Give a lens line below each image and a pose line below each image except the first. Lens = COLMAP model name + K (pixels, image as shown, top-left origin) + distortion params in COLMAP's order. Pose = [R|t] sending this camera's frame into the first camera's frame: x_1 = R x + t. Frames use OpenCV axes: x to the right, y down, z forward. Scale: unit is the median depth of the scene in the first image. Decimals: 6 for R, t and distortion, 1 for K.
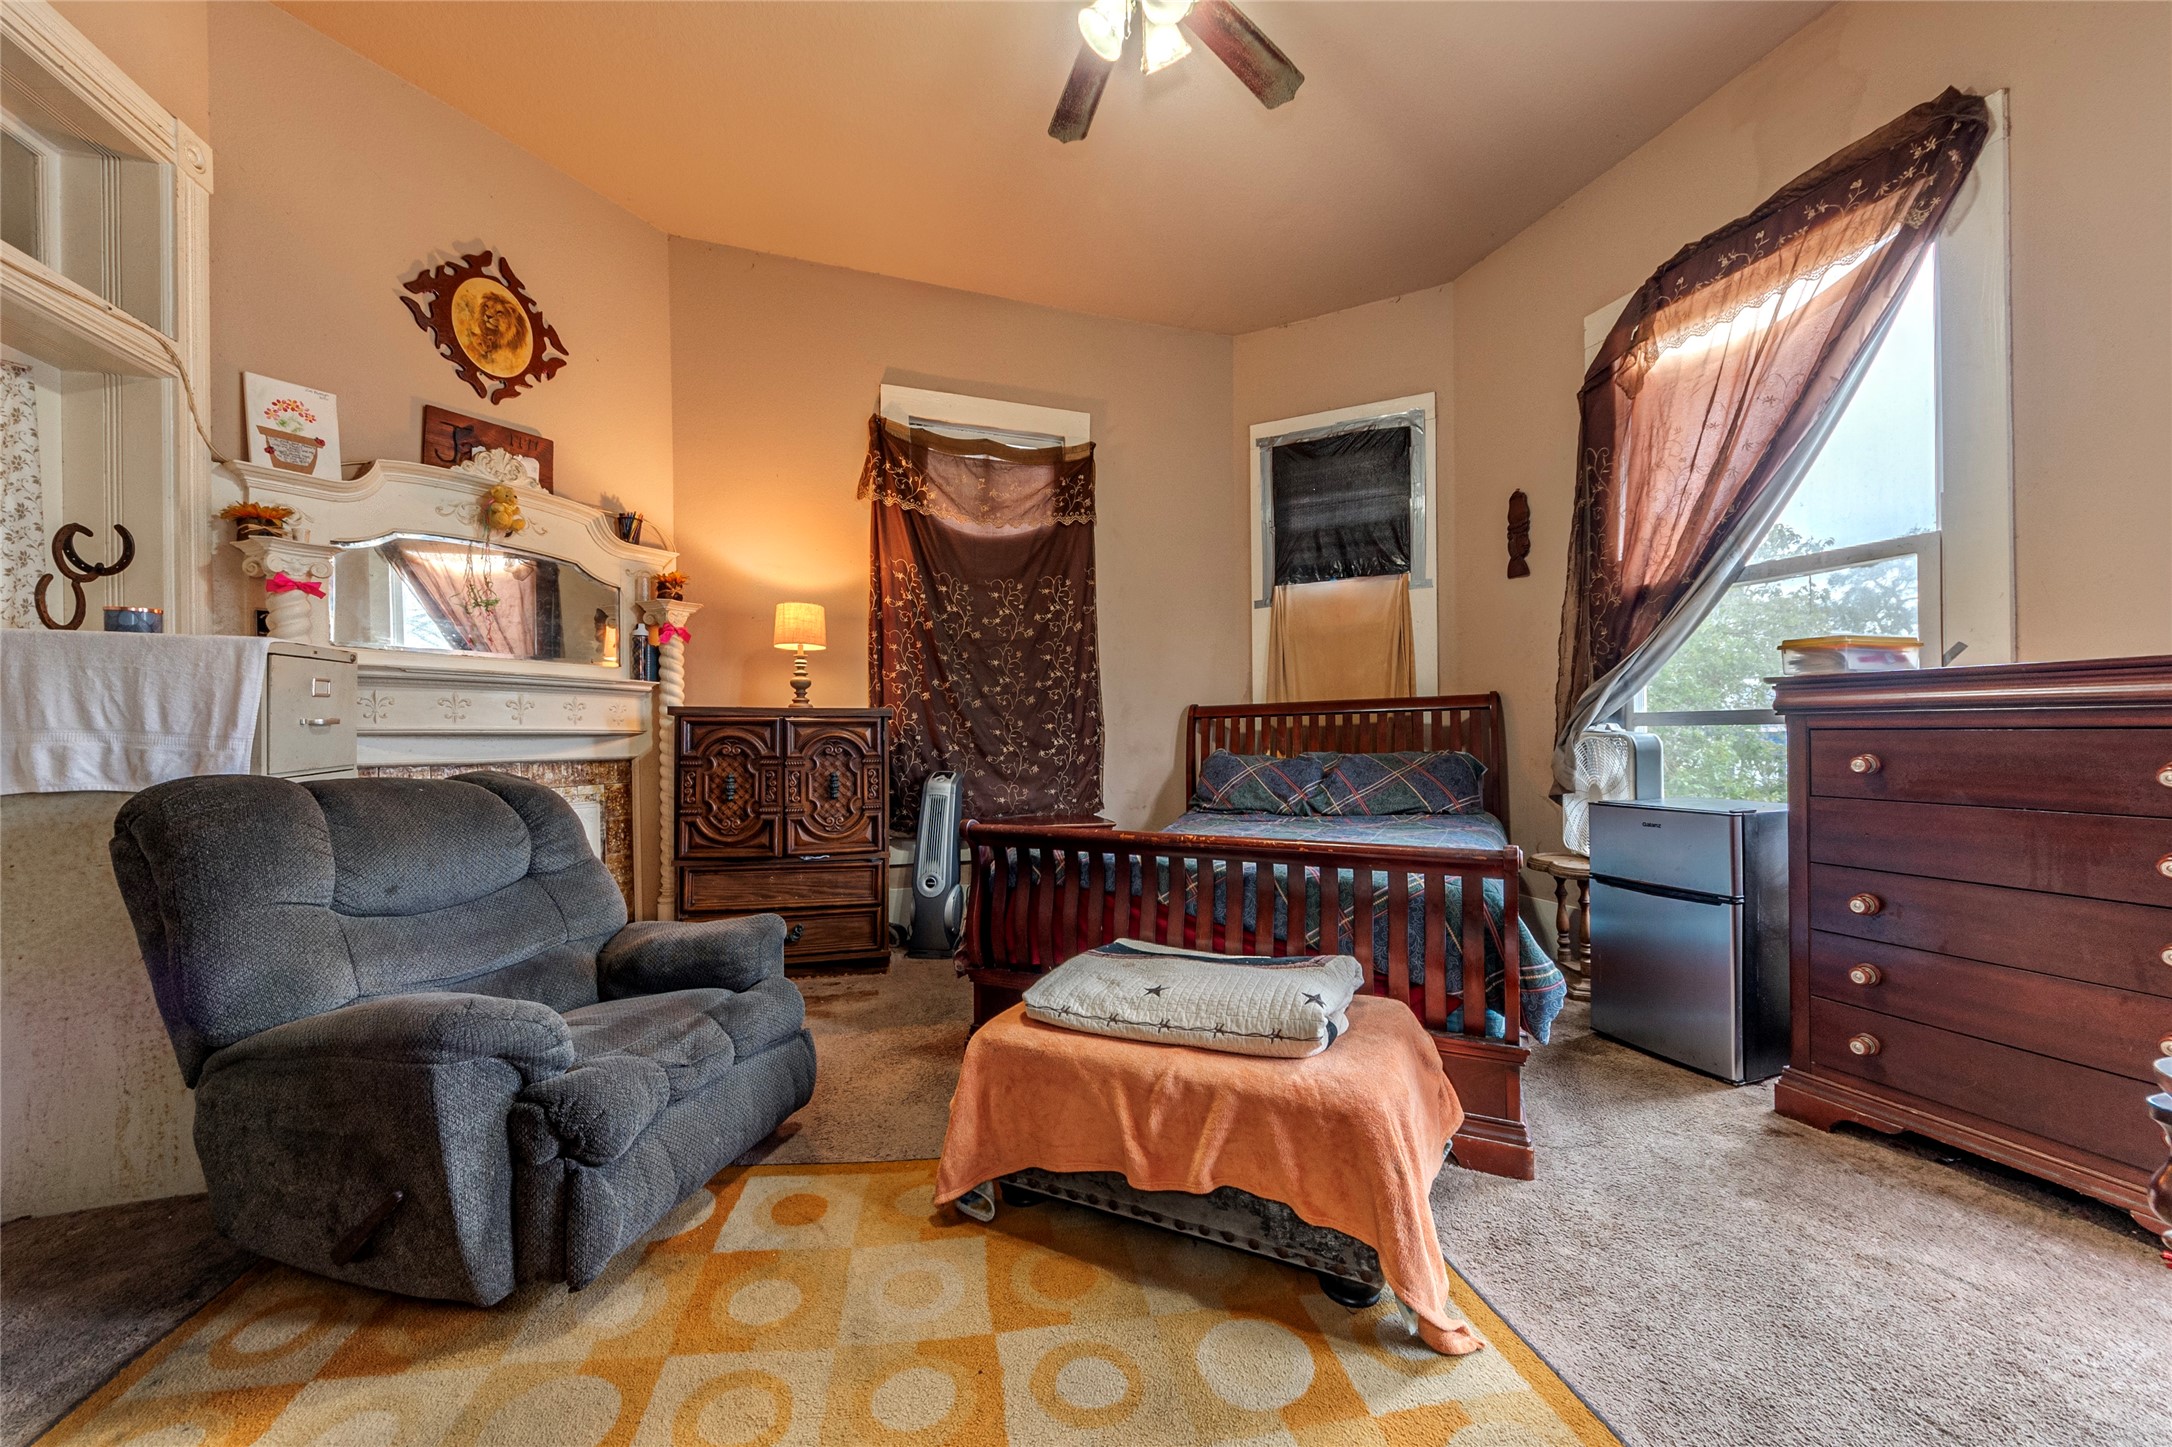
lens RADIAL K [[808.1, 0, 1098.2], [0, 808.1, 735.1], [0, 0, 1]] dist [-0.000347, -0.007307]
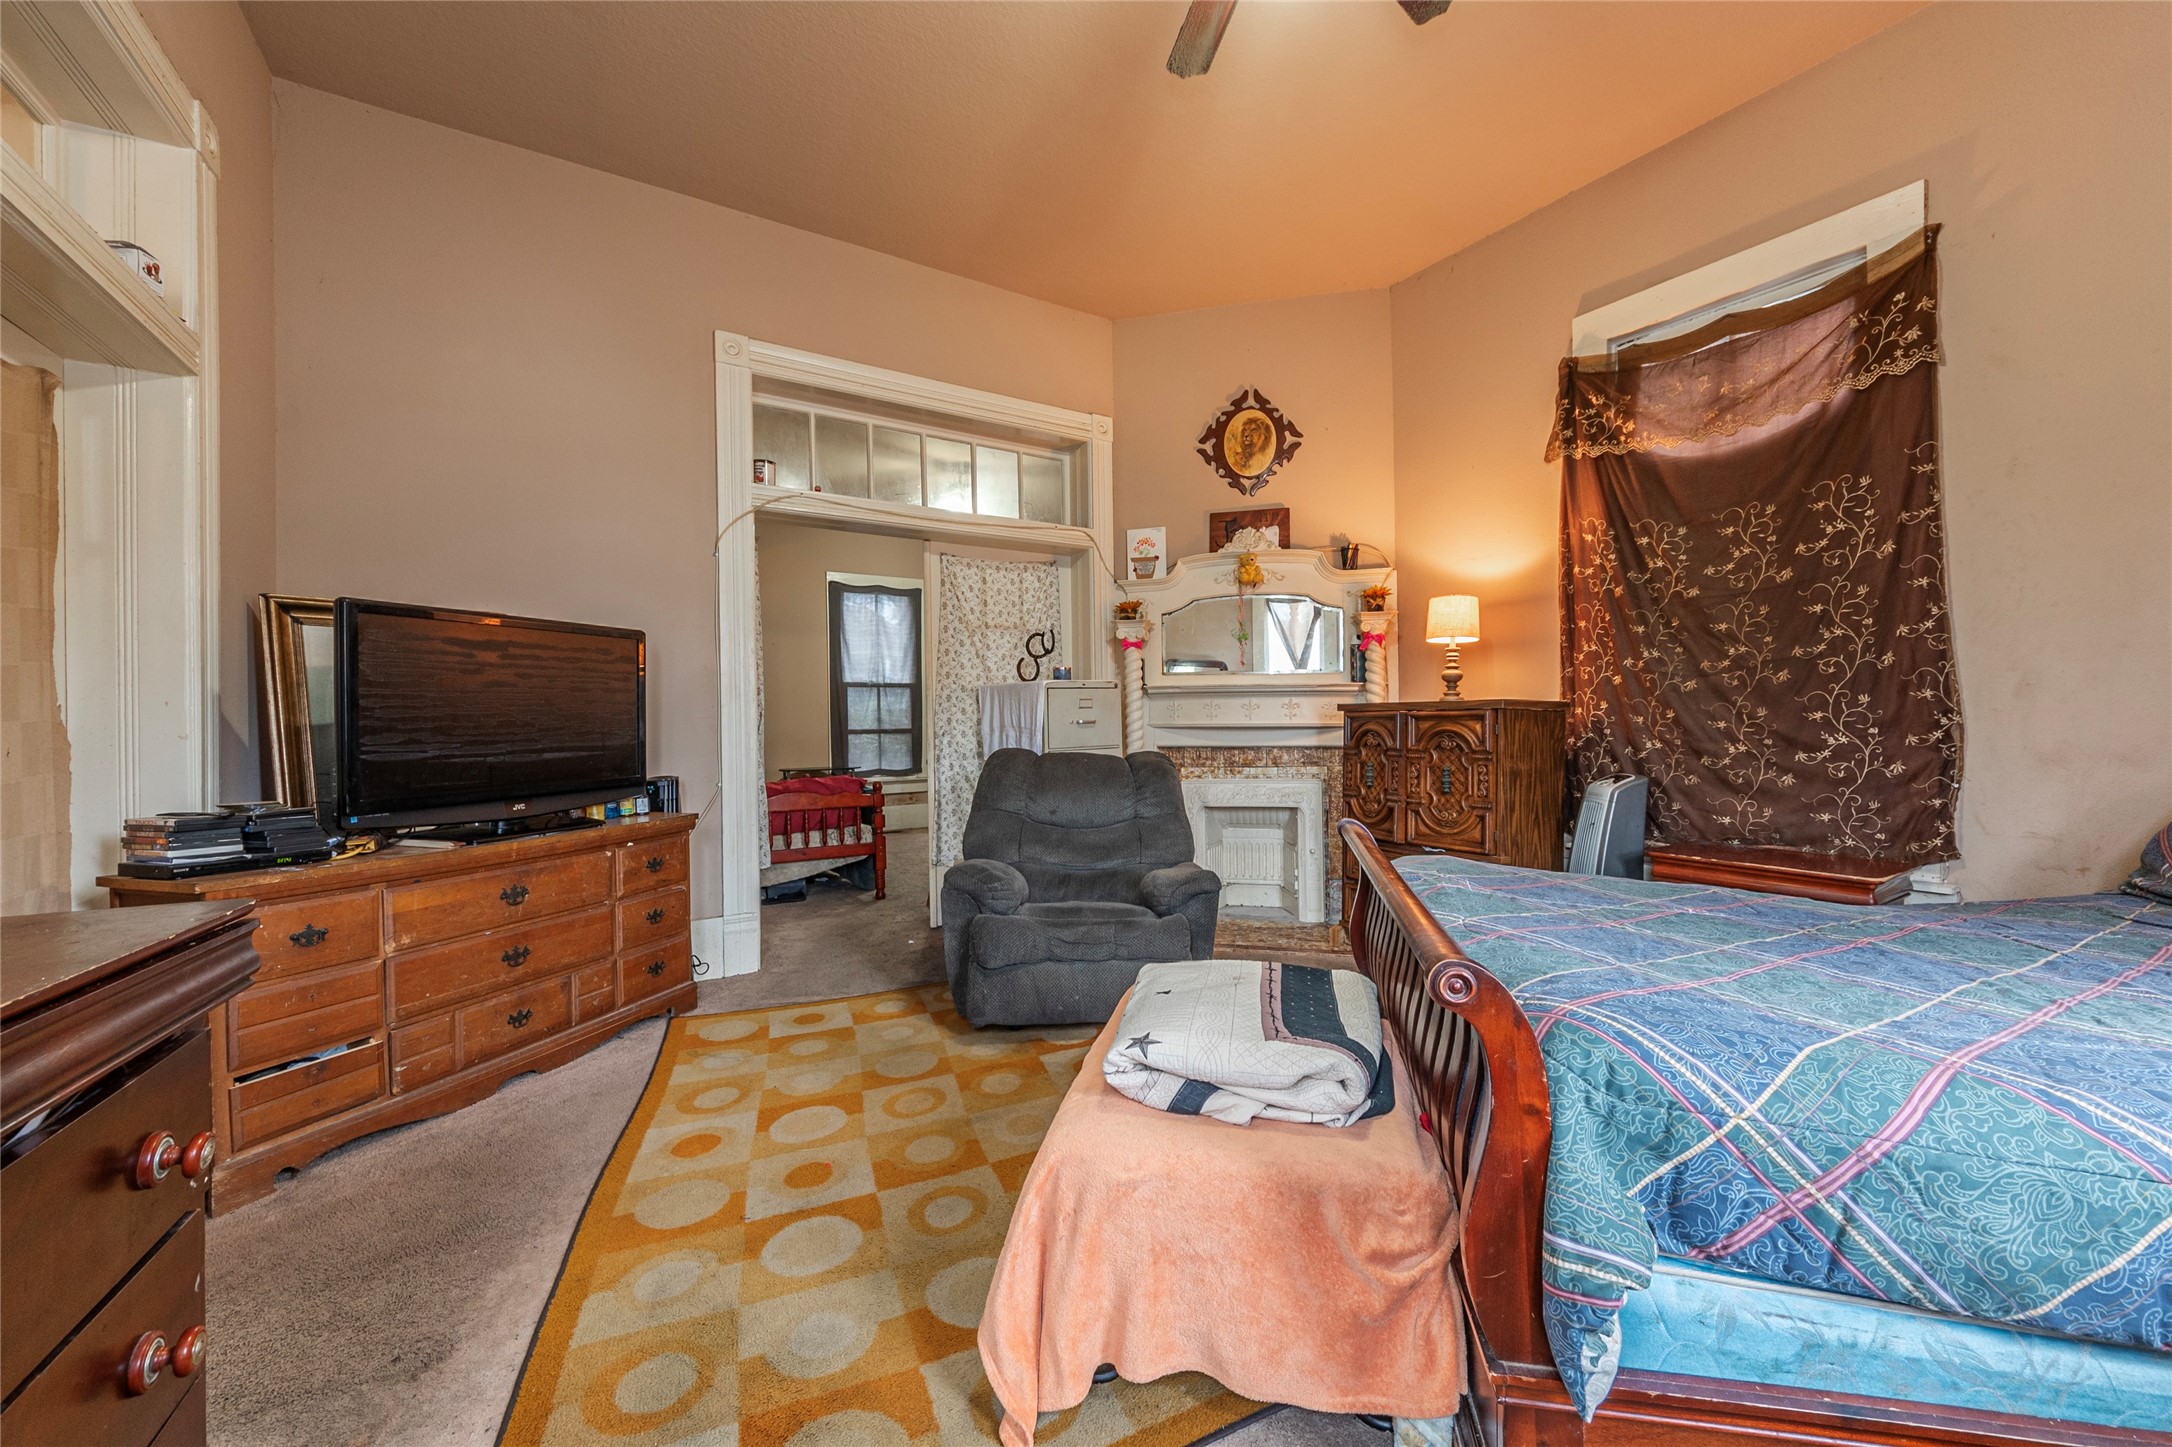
lens RADIAL K [[808.1, 0, 1098.2], [0, 808.1, 735.1], [0, 0, 1]] dist [-0.000347, -0.007307]
pose [[0.232832, 0.013838, -0.972419, 0.454529], [0.004088, 0.999876, 0.015208, -0.007411], [0.972508, -0.007516, 0.232746, 0.308114]]
